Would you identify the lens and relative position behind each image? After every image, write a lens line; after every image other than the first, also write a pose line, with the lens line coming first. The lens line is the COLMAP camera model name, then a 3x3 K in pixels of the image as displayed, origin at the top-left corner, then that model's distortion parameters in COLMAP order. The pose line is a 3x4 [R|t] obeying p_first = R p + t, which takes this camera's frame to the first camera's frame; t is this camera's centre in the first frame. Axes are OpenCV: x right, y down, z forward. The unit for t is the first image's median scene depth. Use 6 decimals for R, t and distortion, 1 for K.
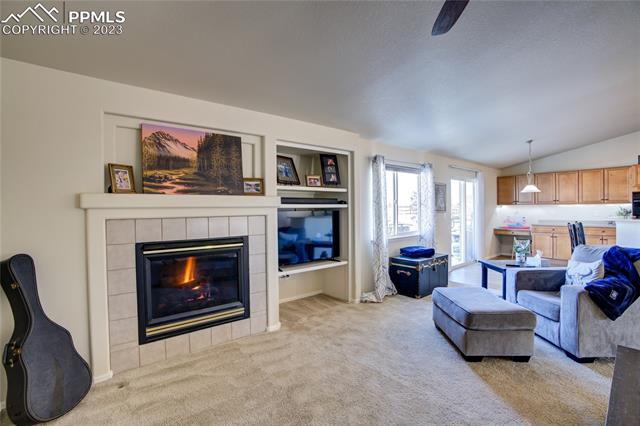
lens RADIAL K [[306.2, 0, 309.5], [0, 306.2, 209.4], [0, 0, 1]] dist [-0.036926, 0.001239]
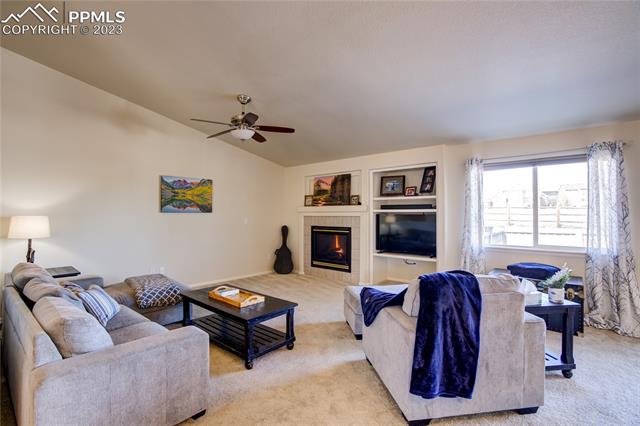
lens RADIAL K [[306.2, 0, 309.5], [0, 306.2, 209.4], [0, 0, 1]] dist [-0.036926, 0.001239]
pose [[0.130203, -0.000747, -0.991487, 1.663195], [-0.001350, 0.999999, -0.000931, -0.019787], [0.991487, 0.001459, 0.130201, 0.547265]]
